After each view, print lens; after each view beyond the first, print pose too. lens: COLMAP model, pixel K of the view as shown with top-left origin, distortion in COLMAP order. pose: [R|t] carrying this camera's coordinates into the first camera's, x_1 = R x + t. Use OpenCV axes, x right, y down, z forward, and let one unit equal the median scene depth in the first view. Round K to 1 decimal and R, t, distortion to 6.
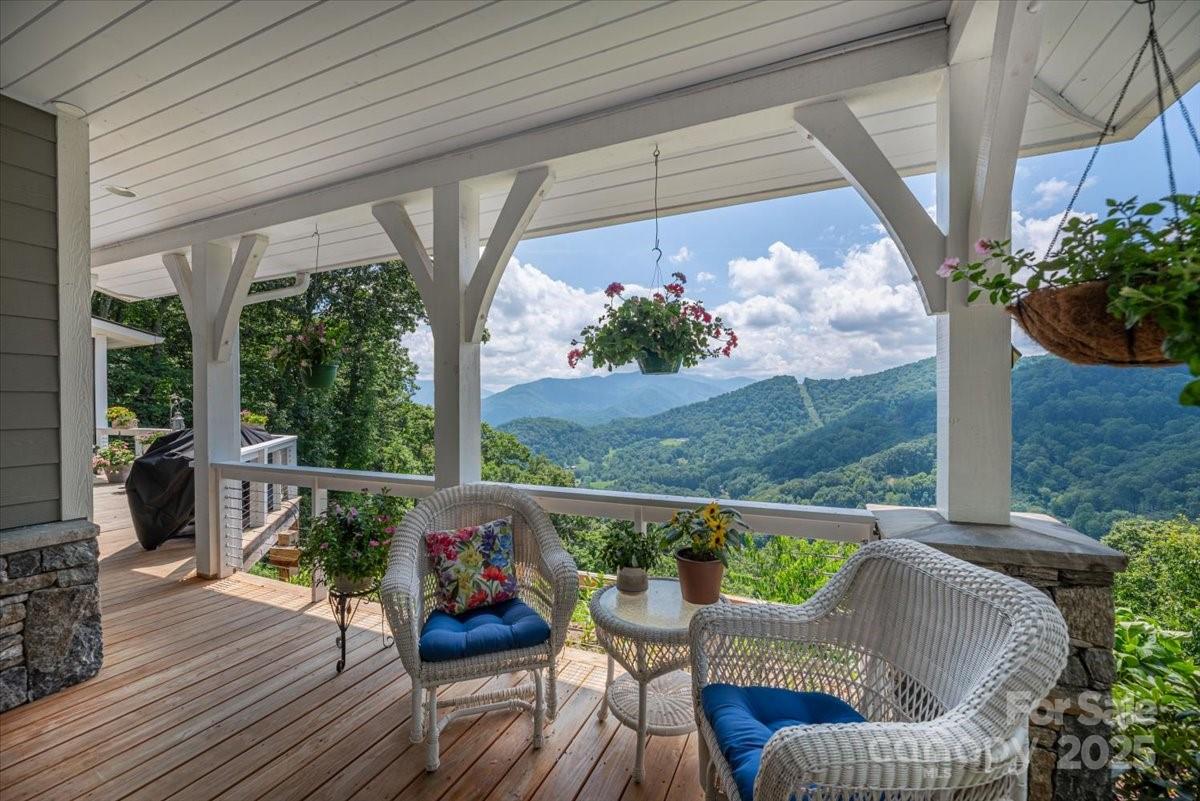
lens RADIAL K [[493.7, 0, 602.5], [0, 493.7, 405.7], [0, 0, 1]] dist [-0.001527, -0.000012]
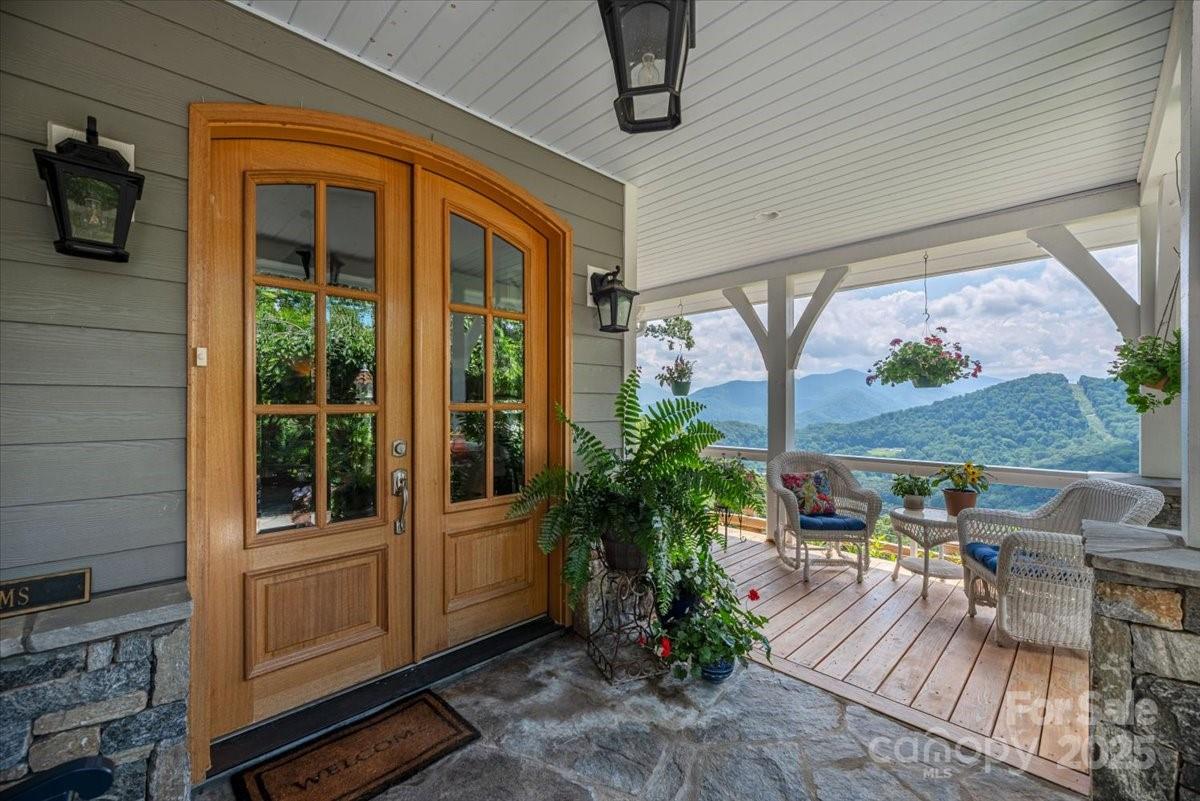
lens RADIAL K [[491.3, 0, 592.2], [0, 491.3, 399.6], [0, 0, 1]] dist [-0.001036, 0.000228]
pose [[0.923270, 0.001026, -0.384150, -0.068545], [-0.008252, 0.999819, -0.017163, 0.002839], [0.384062, 0.019016, 0.923111, -0.228082]]
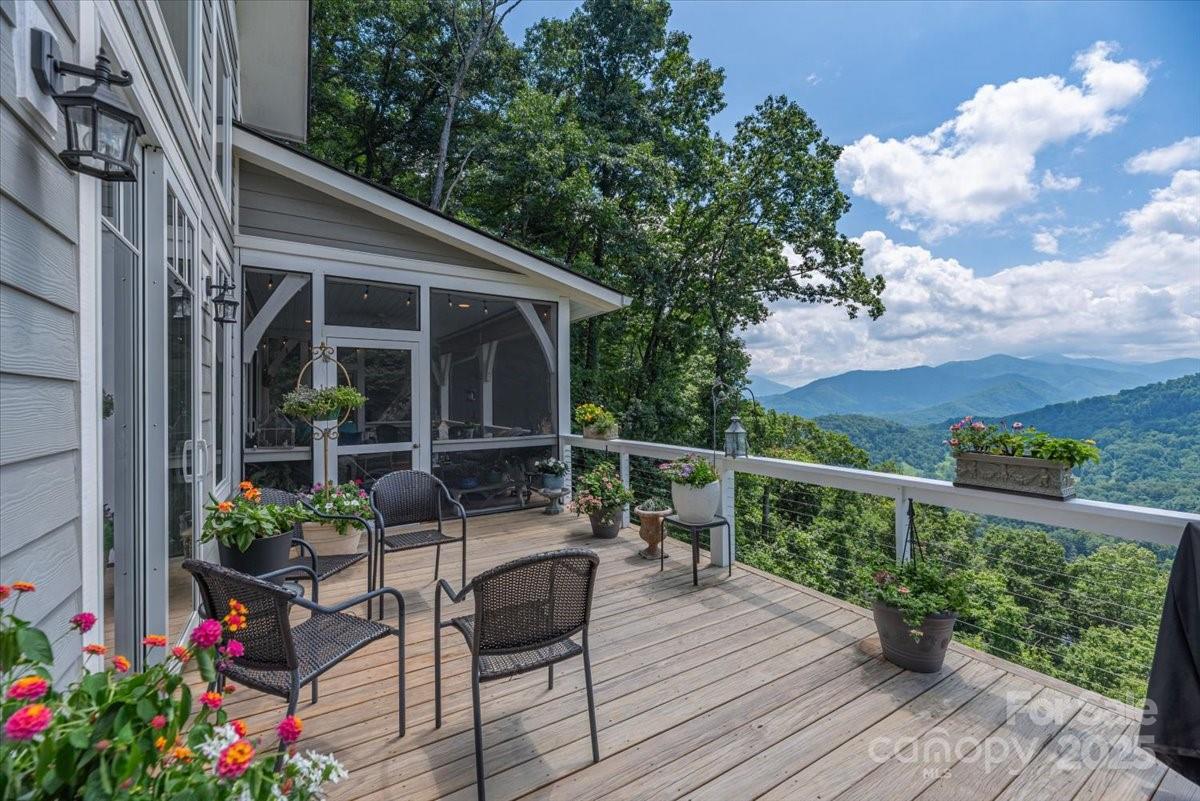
lens RADIAL K [[491.3, 0, 592.2], [0, 491.3, 399.6], [0, 0, 1]] dist [-0.001036, 0.000228]
pose [[0.827908, -0.000749, -0.560863, -0.631699], [-0.001221, 0.999994, -0.003139, -0.001144], [0.560862, 0.003284, 0.827903, 0.482581]]
